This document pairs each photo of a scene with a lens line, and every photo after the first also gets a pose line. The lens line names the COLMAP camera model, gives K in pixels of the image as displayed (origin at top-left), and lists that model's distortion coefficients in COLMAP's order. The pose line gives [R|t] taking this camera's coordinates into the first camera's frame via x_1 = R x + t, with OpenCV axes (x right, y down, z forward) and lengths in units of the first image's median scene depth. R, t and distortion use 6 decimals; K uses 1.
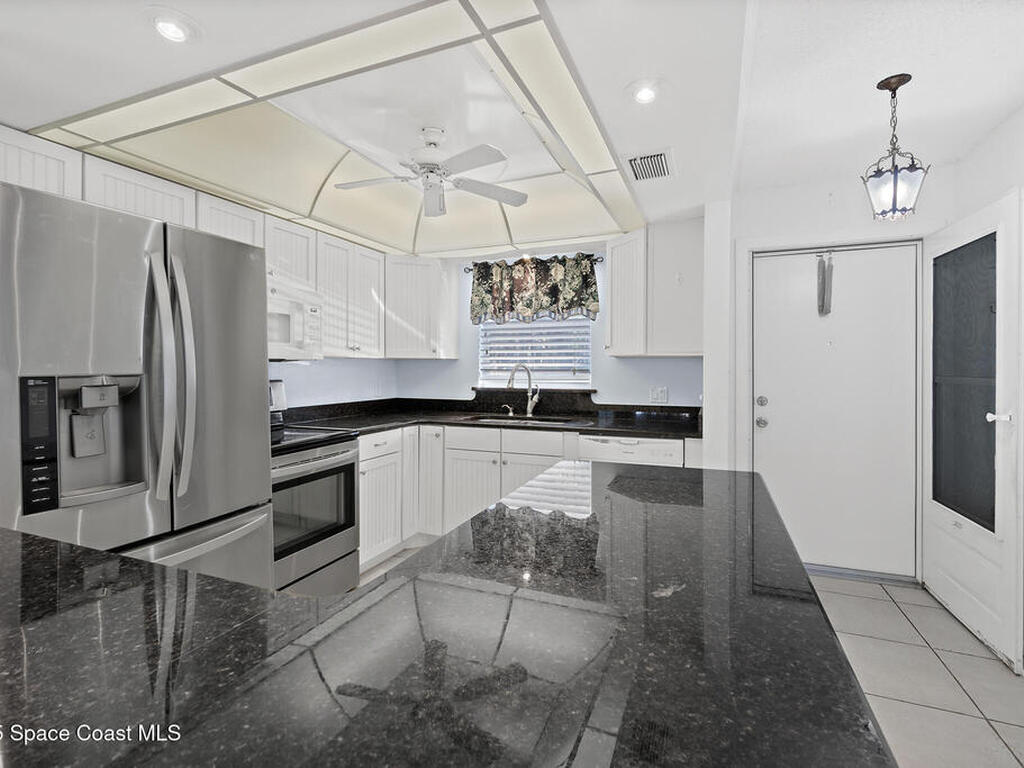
lens RADIAL K [[505.0, 0, 512.9], [0, 505.0, 374.6], [0, 0, 1]] dist [-0.004508, -0.001160]
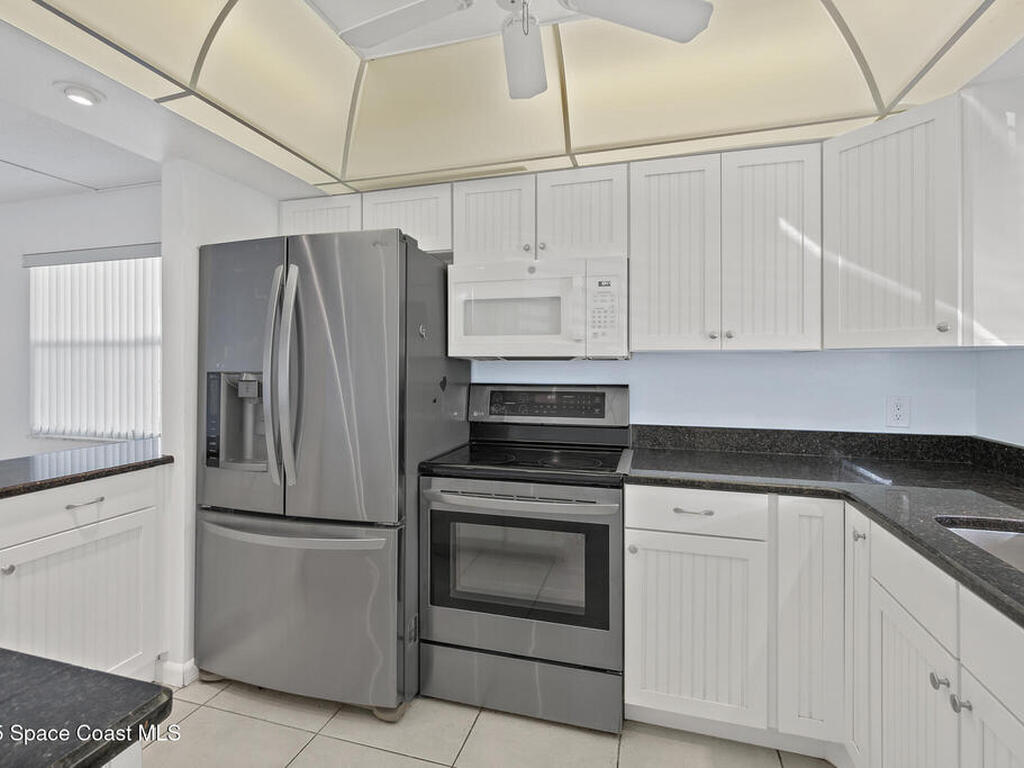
lens RADIAL K [[505.0, 0, 492.2], [0, 505.0, 368.1], [0, 0, 1]] dist [-0.004508, -0.001160]
pose [[0.089359, 0.006768, -0.995977, 0.212750], [-0.014184, 0.999884, 0.005522, -0.012162], [0.995899, 0.013634, 0.089444, 0.625732]]
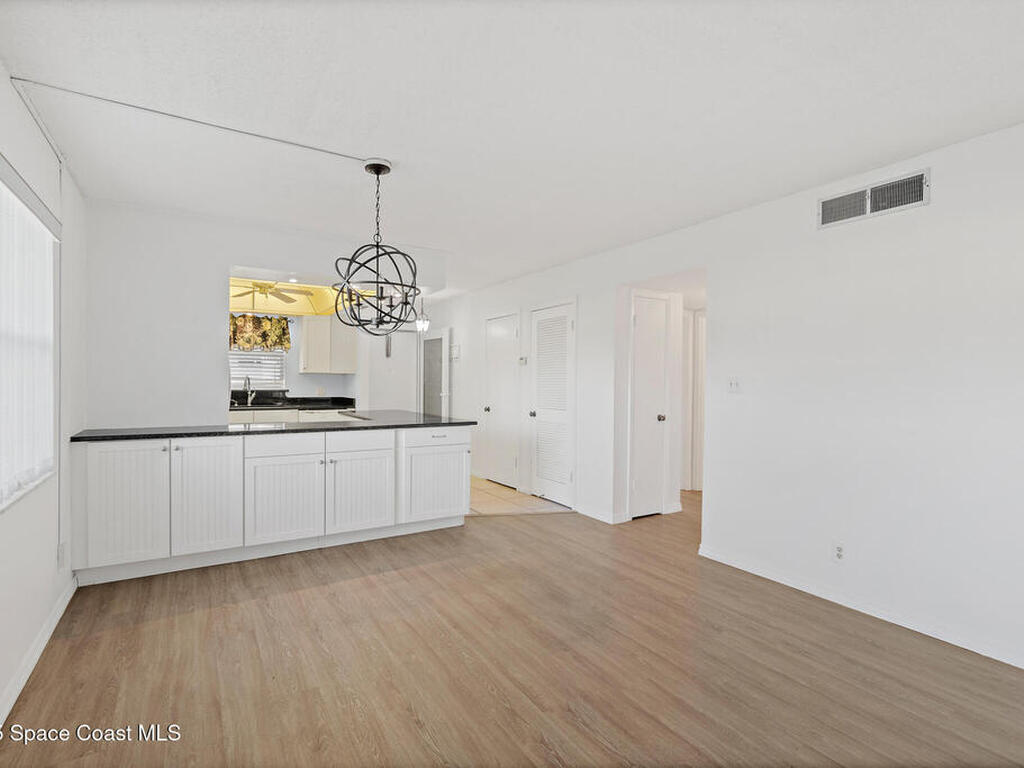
lens RADIAL K [[505.0, 0, 483.8], [0, 505.0, 380.4], [0, 0, 1]] dist [-0.004508, -0.001160]
pose [[0.616326, 0.002340, 0.787488, -0.856424], [0.001448, 0.999991, -0.004105, 0.003998], [-0.787490, 0.003670, 0.616317, -0.720763]]
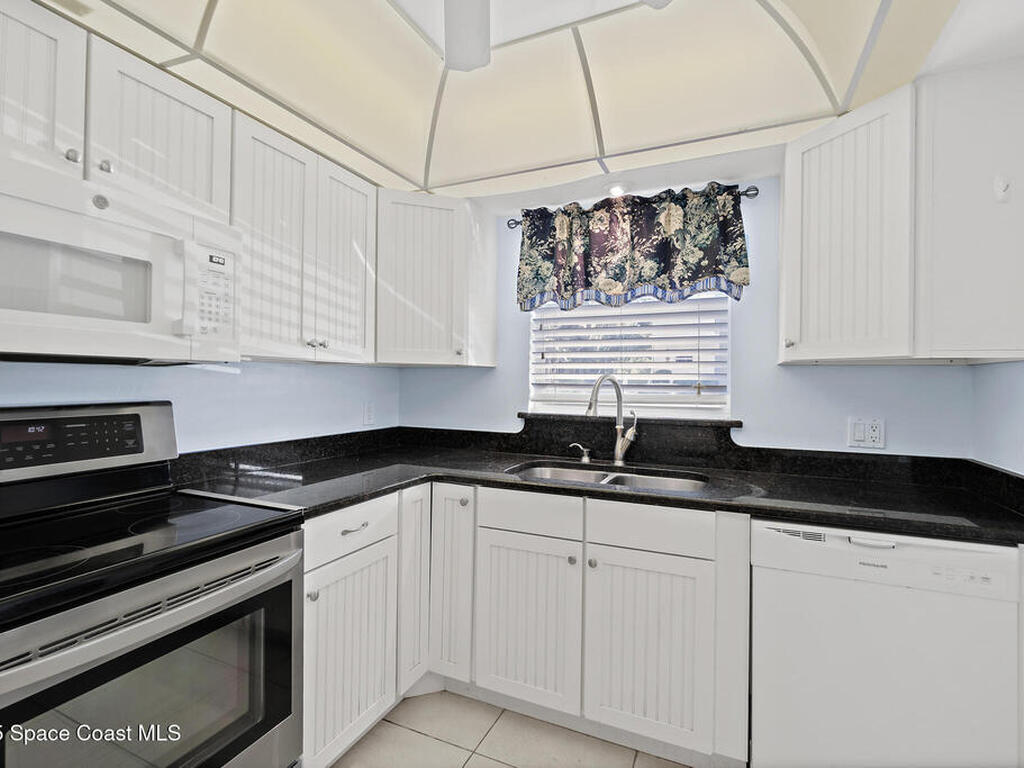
lens RADIAL K [[505.0, 0, 511.9], [0, 505.0, 382.5], [0, 0, 1]] dist [-0.004508, -0.001160]
pose [[0.999177, 0.008703, -0.039609, -0.070961], [-0.009148, 0.999897, -0.011062, -0.005145], [0.039509, 0.011416, 0.999154, 0.416907]]
